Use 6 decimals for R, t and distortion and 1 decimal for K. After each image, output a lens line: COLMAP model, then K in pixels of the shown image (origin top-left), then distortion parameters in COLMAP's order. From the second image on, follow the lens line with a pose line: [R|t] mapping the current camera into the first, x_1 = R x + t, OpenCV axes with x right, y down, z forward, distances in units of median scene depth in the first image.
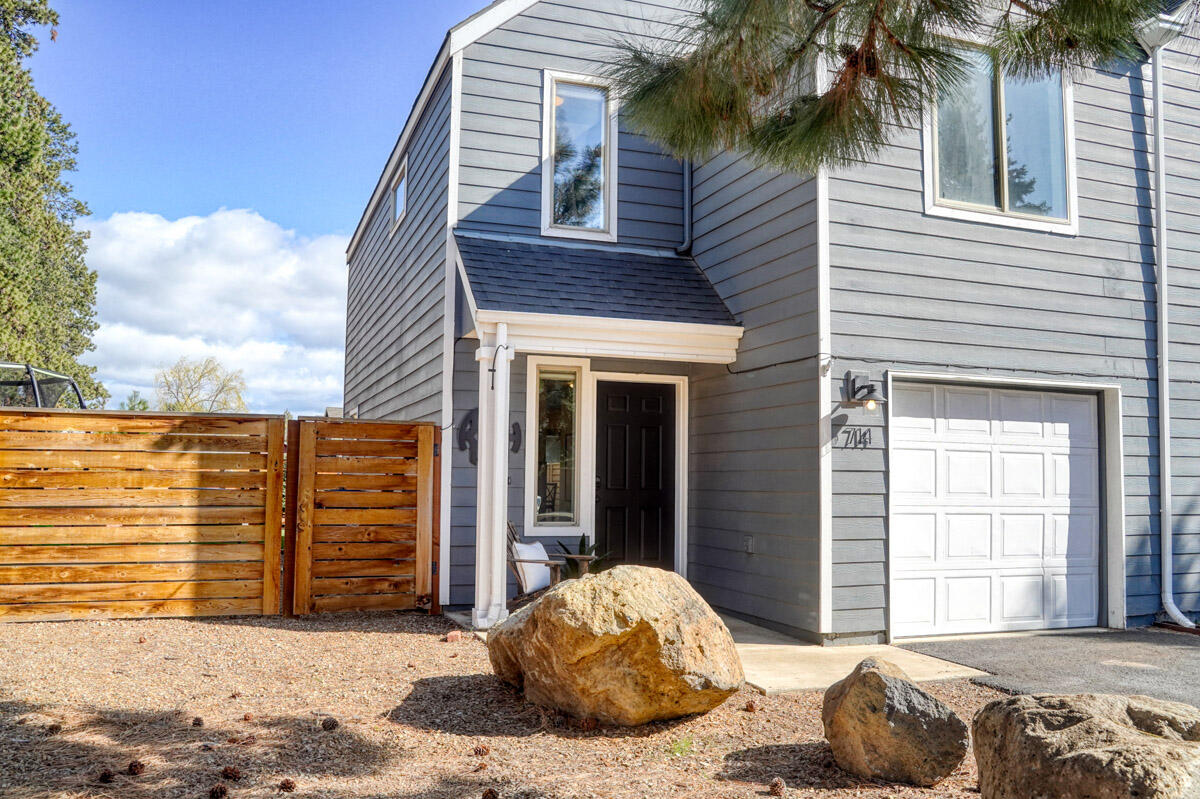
lens RADIAL K [[1006.8, 0, 600.0], [0, 1006.8, 399.5], [0, 0, 1]] dist [-0.049497, 0.003916]
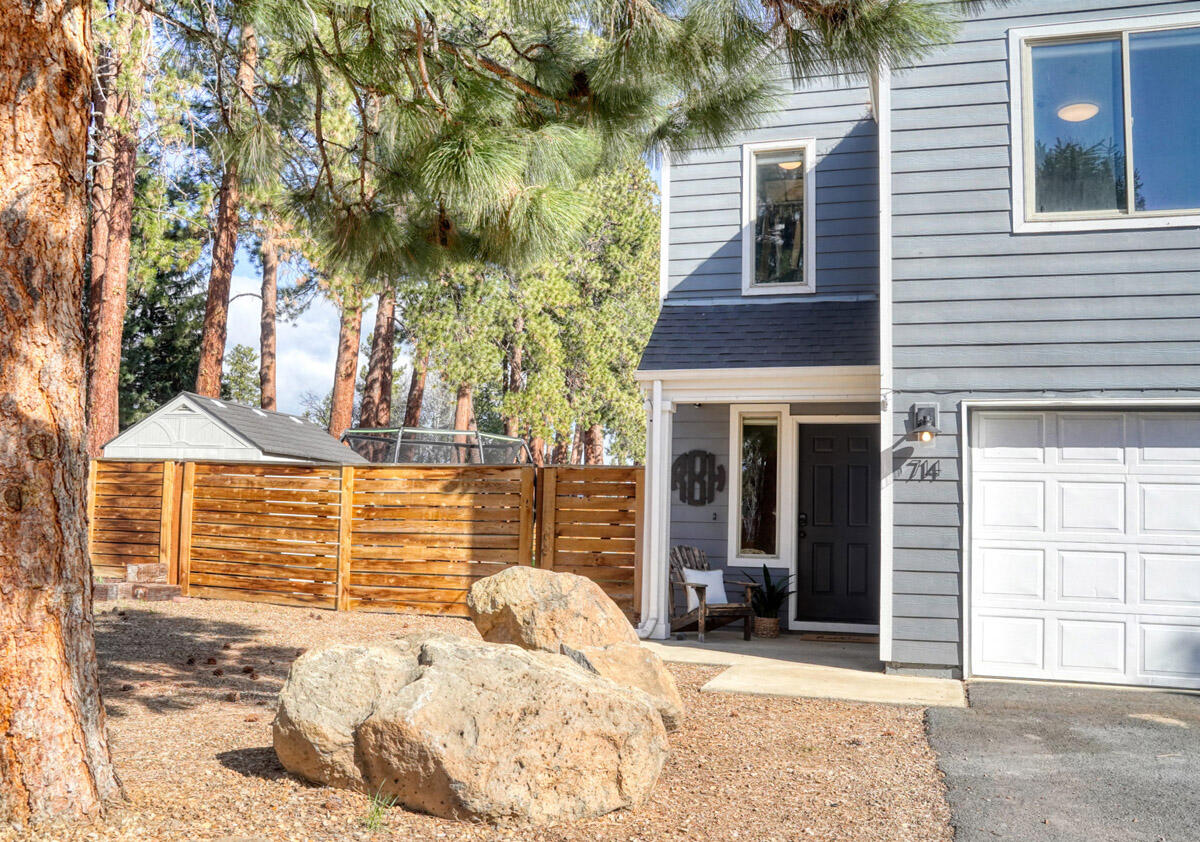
lens RADIAL K [[1075.5, 0, 600.4], [0, 1075.5, 440.0], [0, 0, 1]] dist [-0.017269, 0.001361]
pose [[0.804134, -0.040462, -0.593069, 0.598173], [0.032664, 0.999181, -0.023881, 0.022035], [0.593550, -0.000169, 0.804797, -0.052624]]
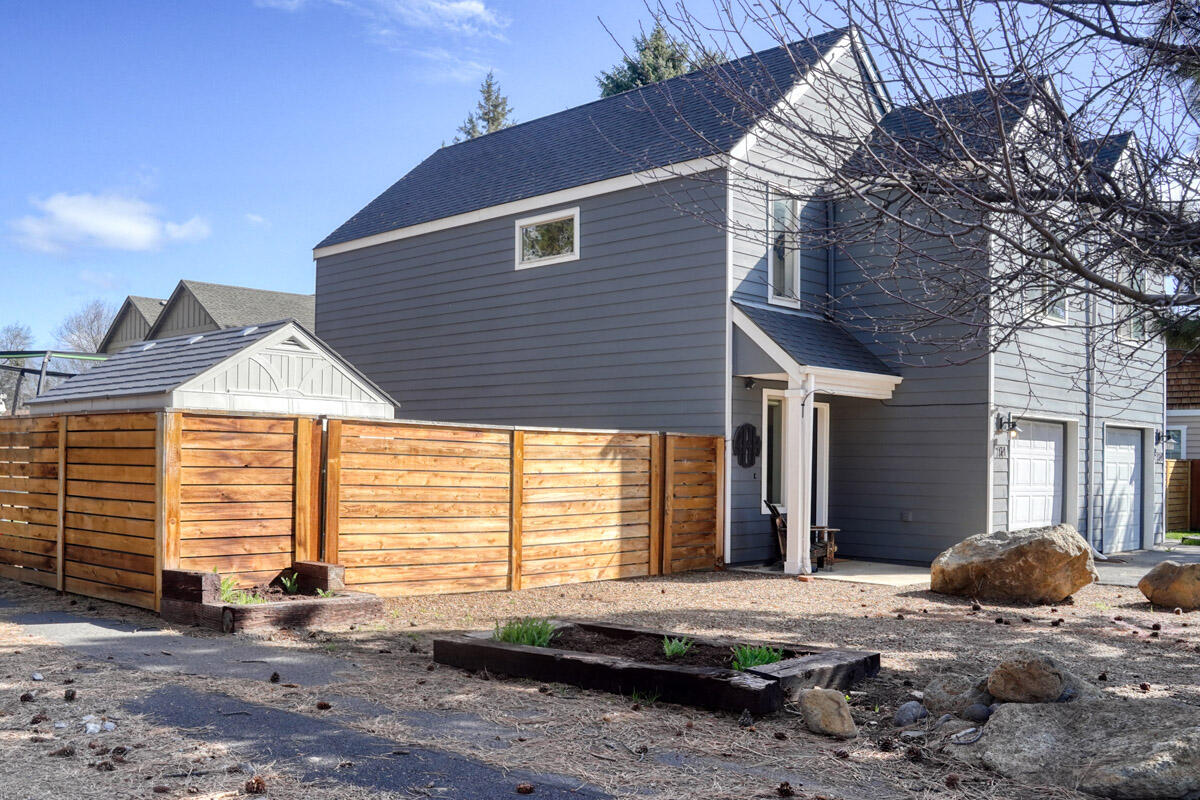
lens RADIAL K [[1093.4, 0, 599.5], [0, 1093.4, 451.4], [0, 0, 1]] dist [-0.049304, 0.000435]
pose [[0.891155, 0.000954, 0.453698, -1.132883], [-0.036964, 0.996826, 0.070509, -0.064161], [-0.452191, -0.079605, 0.888362, -0.323368]]
